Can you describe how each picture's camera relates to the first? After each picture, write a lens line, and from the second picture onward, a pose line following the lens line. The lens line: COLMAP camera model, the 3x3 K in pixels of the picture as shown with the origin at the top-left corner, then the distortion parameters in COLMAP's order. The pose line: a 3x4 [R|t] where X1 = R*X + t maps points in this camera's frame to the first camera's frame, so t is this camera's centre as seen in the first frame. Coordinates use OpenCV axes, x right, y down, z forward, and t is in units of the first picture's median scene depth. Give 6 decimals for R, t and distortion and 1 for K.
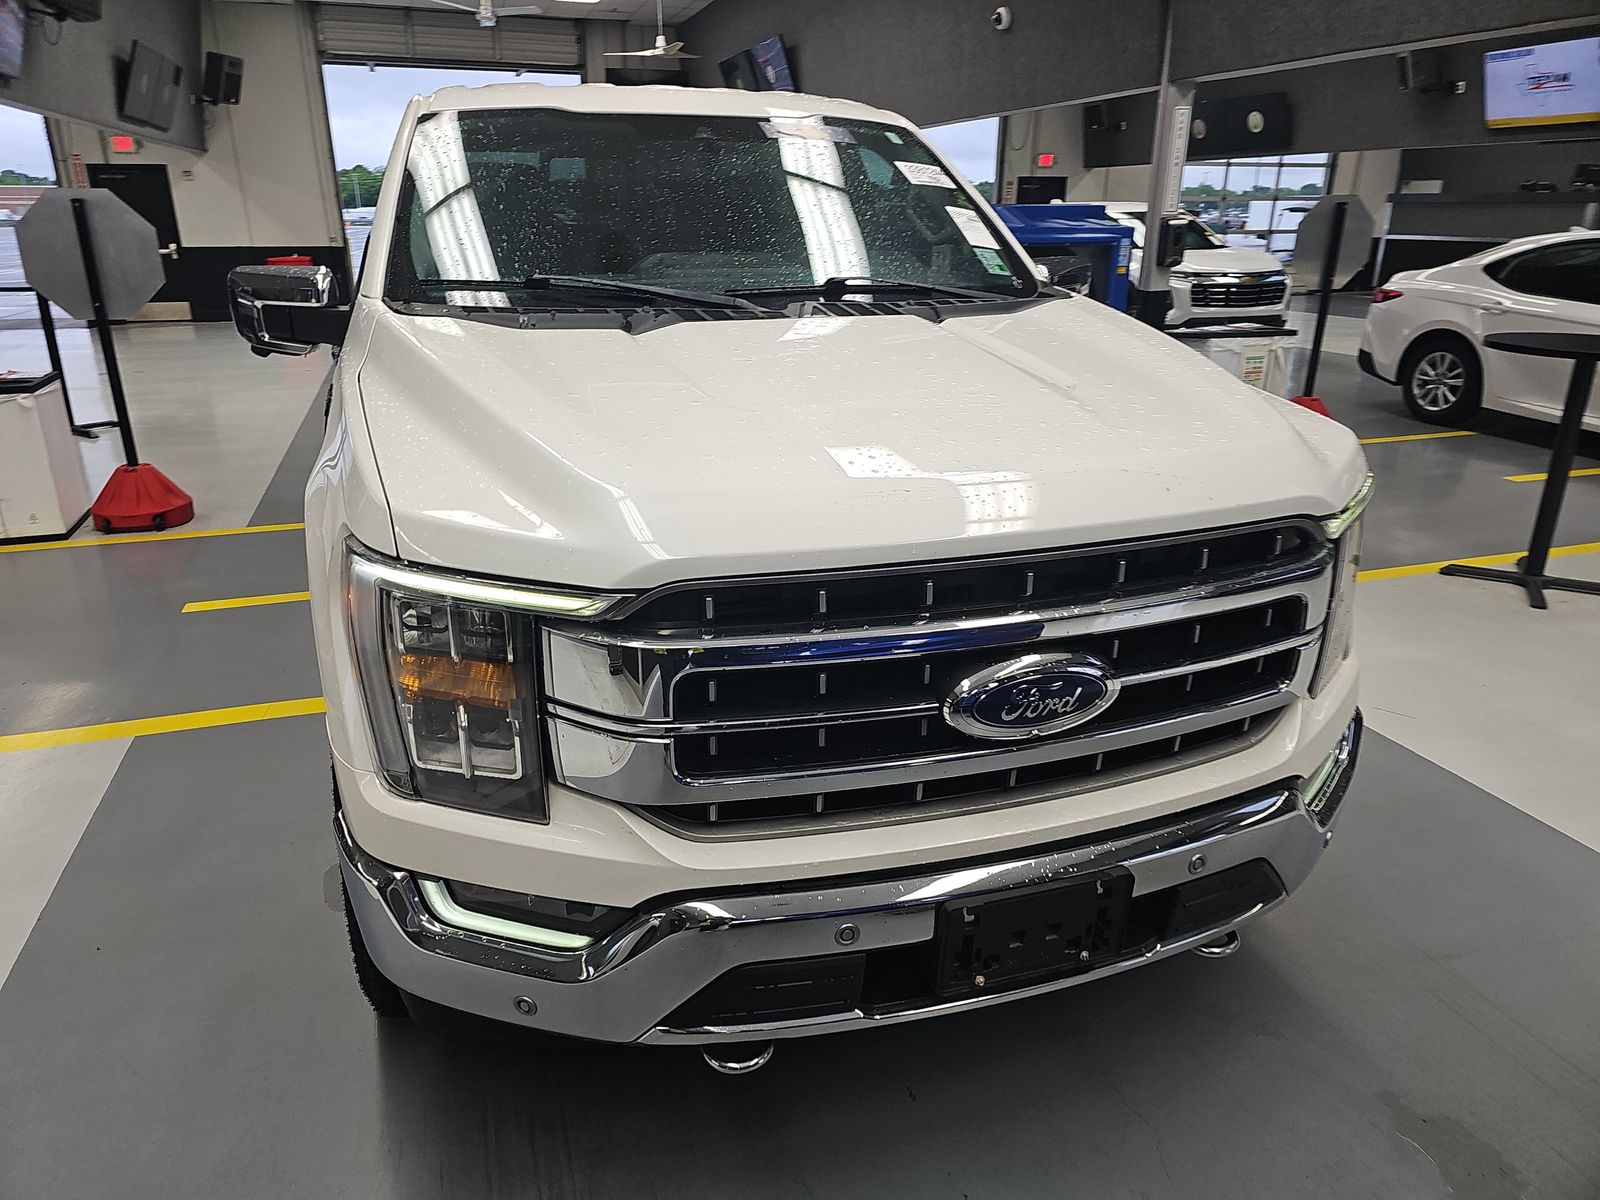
lens RADIAL K [[1071.0, 0, 796.2], [0, 1071.0, 594.2], [0, 0, 1]] dist [0.060507, -0.057780]
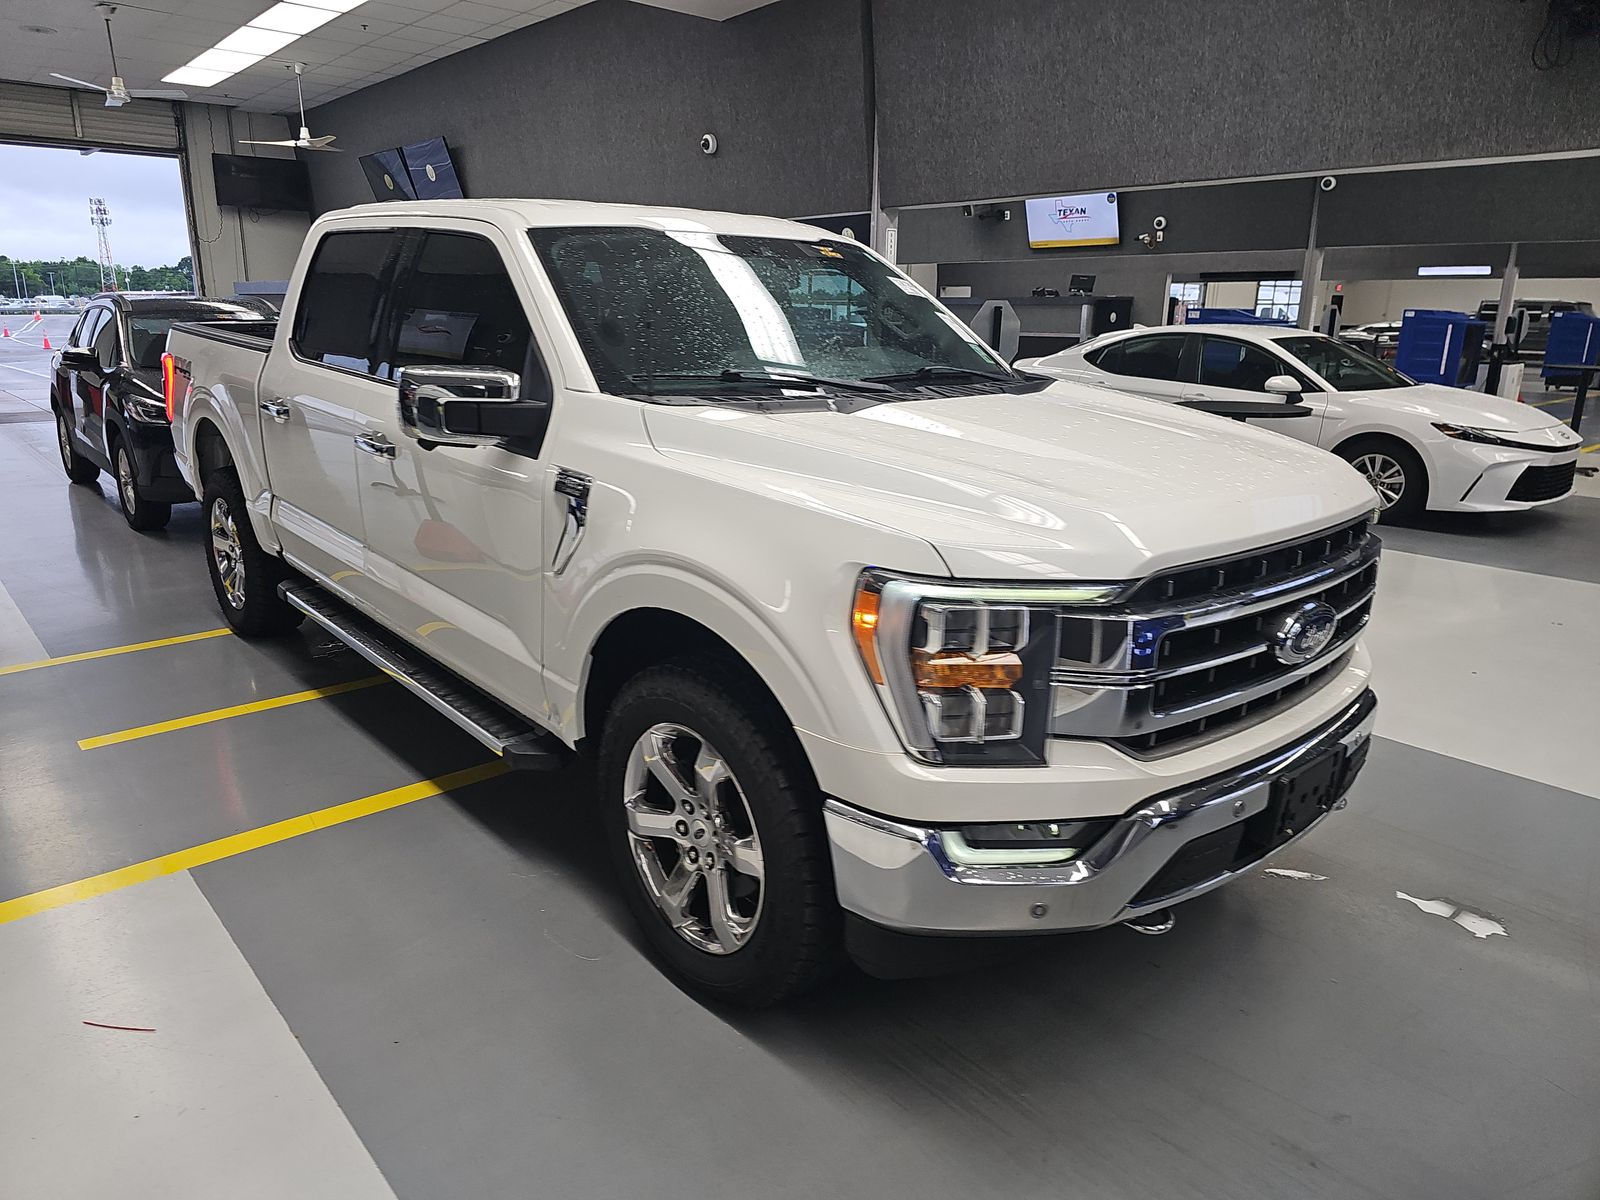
lens RADIAL K [[1071.0, 0, 796.2], [0, 1071.0, 594.2], [0, 0, 1]] dist [0.060507, -0.057780]
pose [[0.917844, -0.095910, 0.385180, -0.422799], [0.125697, 0.990660, -0.052847, 0.012941], [-0.376514, 0.096921, 0.921327, -0.057929]]
